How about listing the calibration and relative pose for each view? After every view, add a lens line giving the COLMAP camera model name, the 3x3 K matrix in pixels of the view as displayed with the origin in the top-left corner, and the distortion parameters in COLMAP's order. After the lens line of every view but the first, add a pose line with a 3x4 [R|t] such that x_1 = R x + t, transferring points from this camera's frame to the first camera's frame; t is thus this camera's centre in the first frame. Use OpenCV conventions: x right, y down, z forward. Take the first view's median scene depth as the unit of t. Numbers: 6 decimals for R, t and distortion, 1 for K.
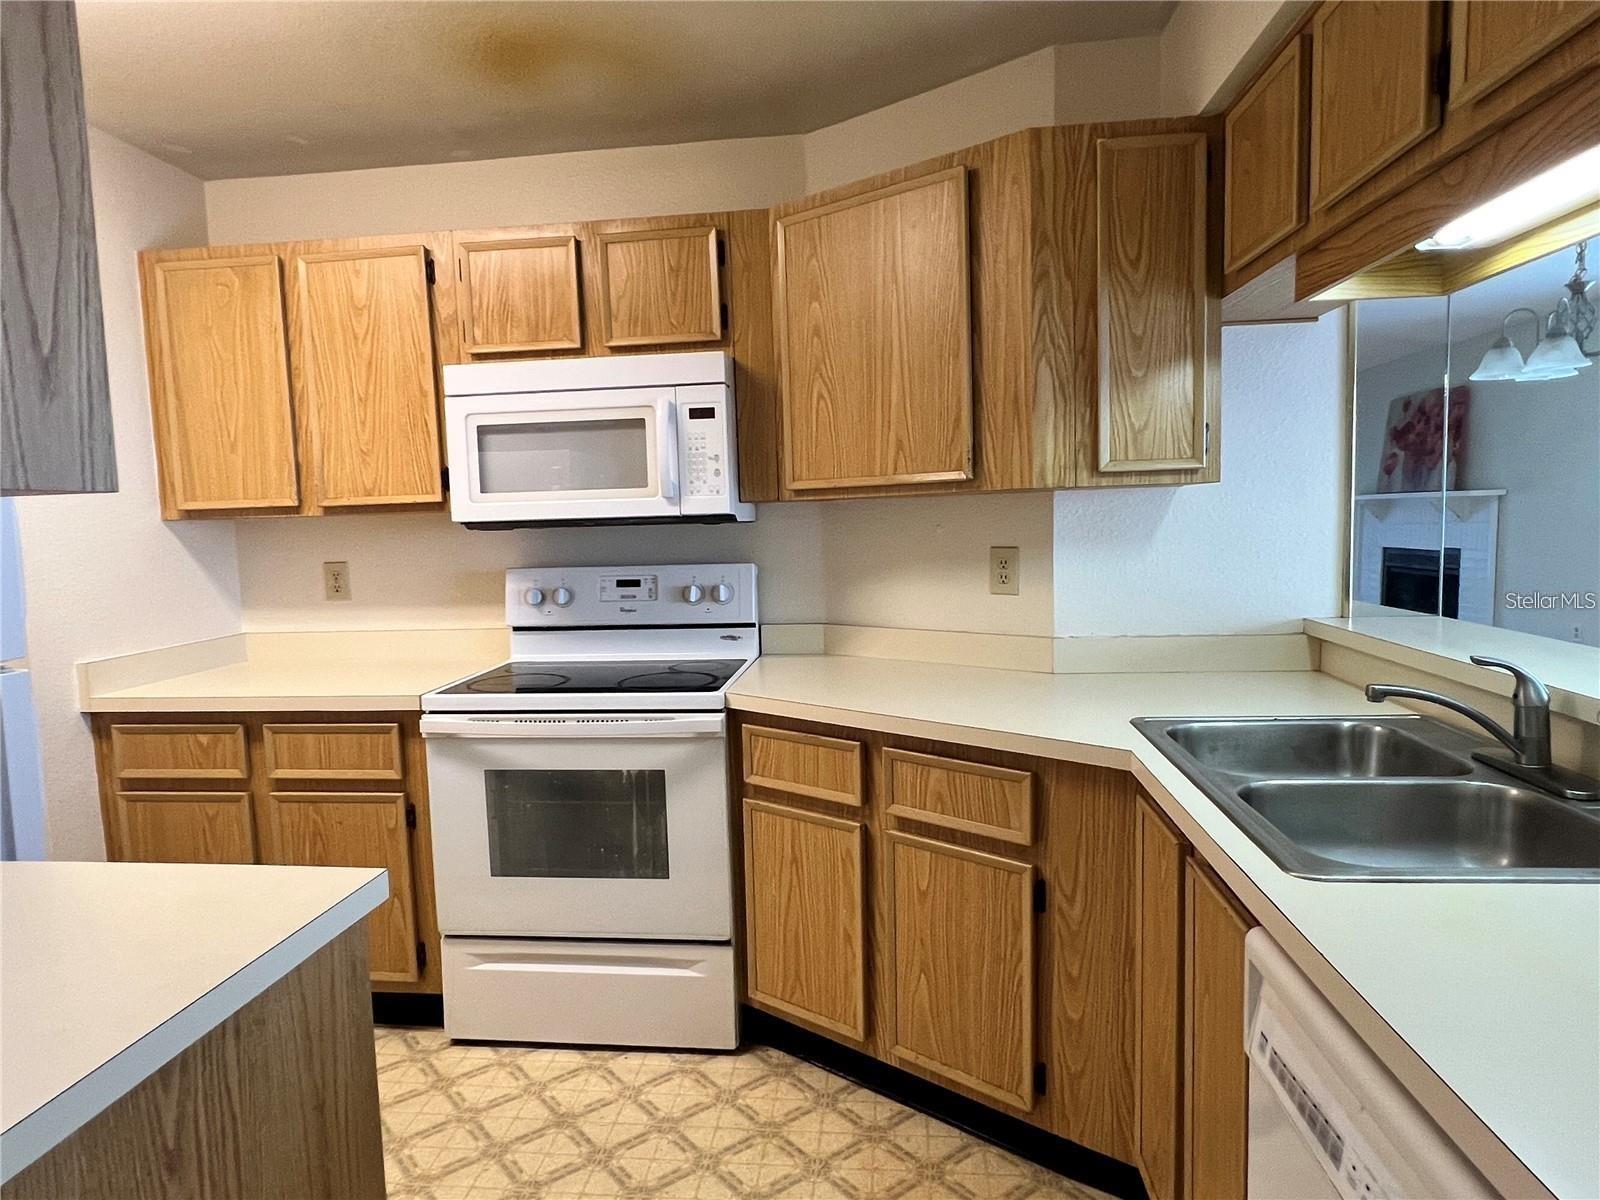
lens RADIAL K [[940.0, 0, 800.0], [0, 940.0, 600.0], [0, 0, 1]] dist [0.001302, -0.000175]
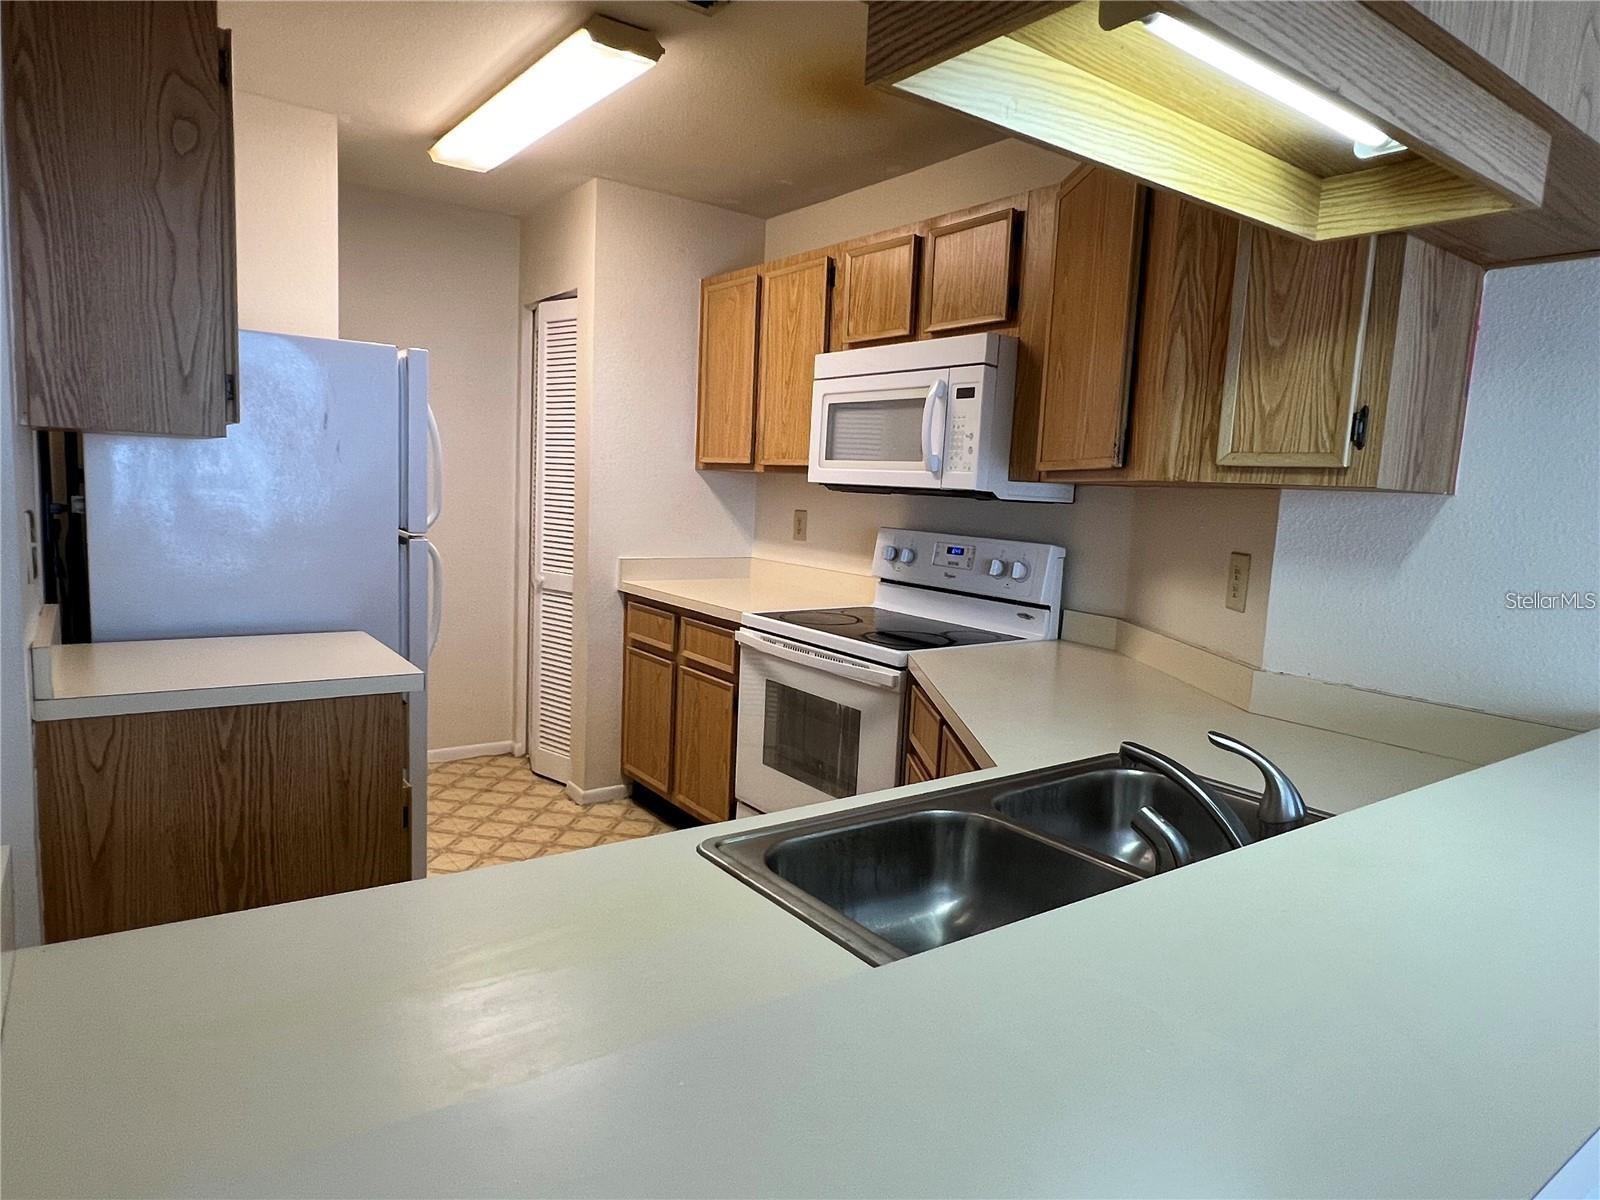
lens RADIAL K [[940.0, 0, 800.0], [0, 940.0, 600.0], [0, 0, 1]] dist [0.001302, -0.000175]
pose [[0.690020, 0.152864, -0.707464, 0.540283], [-0.134505, 0.987499, 0.082183, -0.031260], [0.711182, 0.038449, 0.701955, 0.137483]]
